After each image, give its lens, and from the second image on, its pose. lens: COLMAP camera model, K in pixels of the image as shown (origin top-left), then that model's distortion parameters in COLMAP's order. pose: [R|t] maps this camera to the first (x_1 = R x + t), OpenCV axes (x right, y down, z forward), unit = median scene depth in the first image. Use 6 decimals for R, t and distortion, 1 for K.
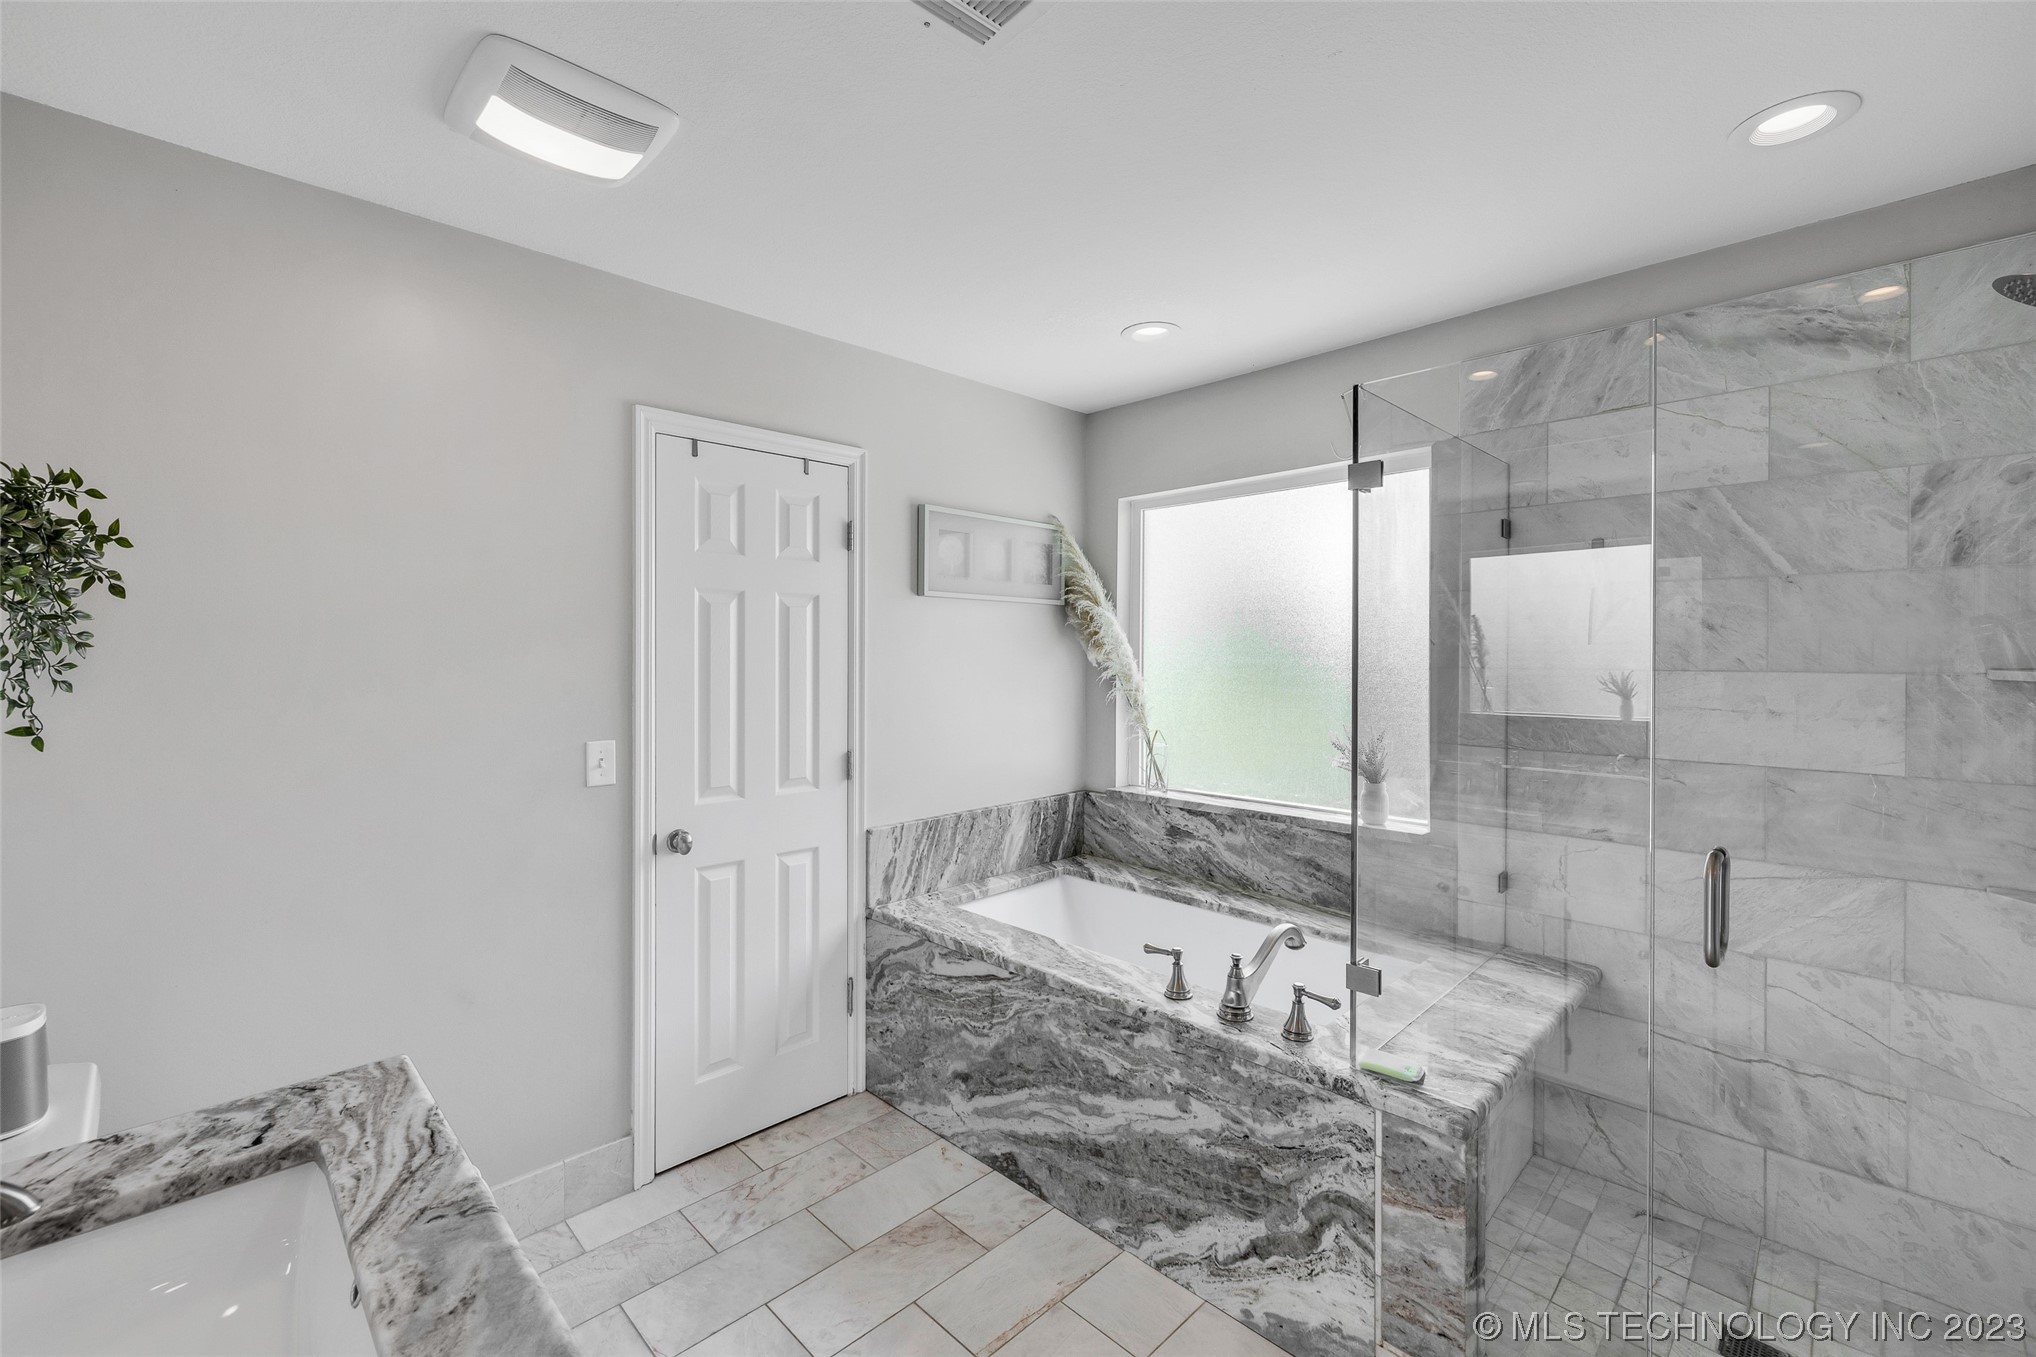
lens RADIAL K [[865.1, 0, 1020.3], [0, 865.1, 653.6], [0, 0, 1]] dist [-0.000337, -0.000337]
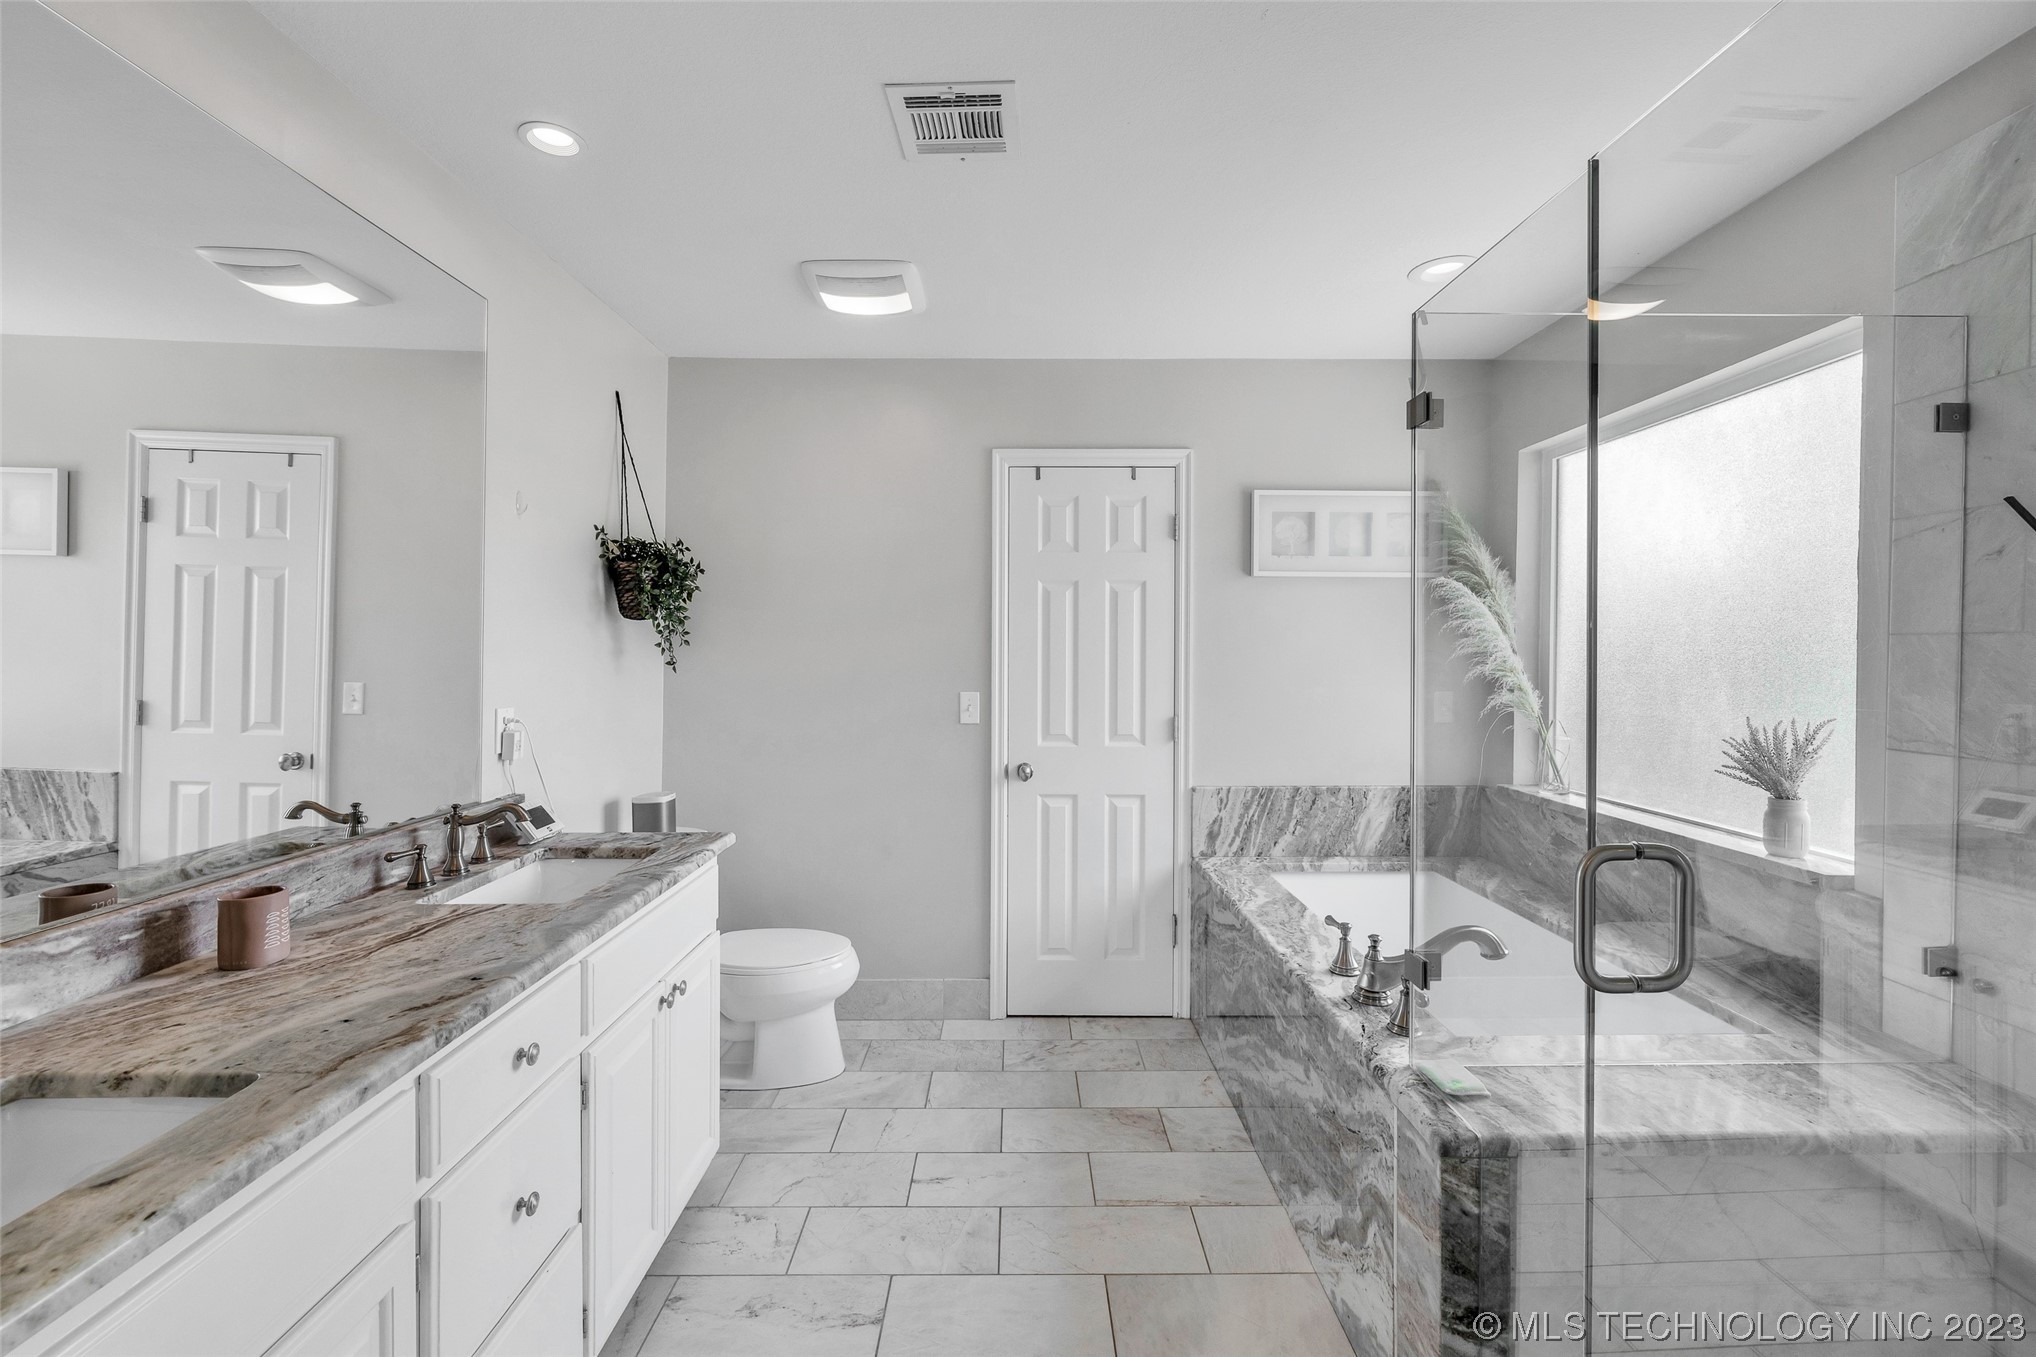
lens RADIAL K [[866.7, 0, 1014.1], [0, 866.7, 653.0], [0, 0, 1]] dist [0.000558, 0.000195]
pose [[0.708853, 0.002267, -0.705353, 0.481833], [-0.002284, 0.999997, 0.000919, 0.030318], [0.705353, 0.000960, 0.708856, 0.040766]]
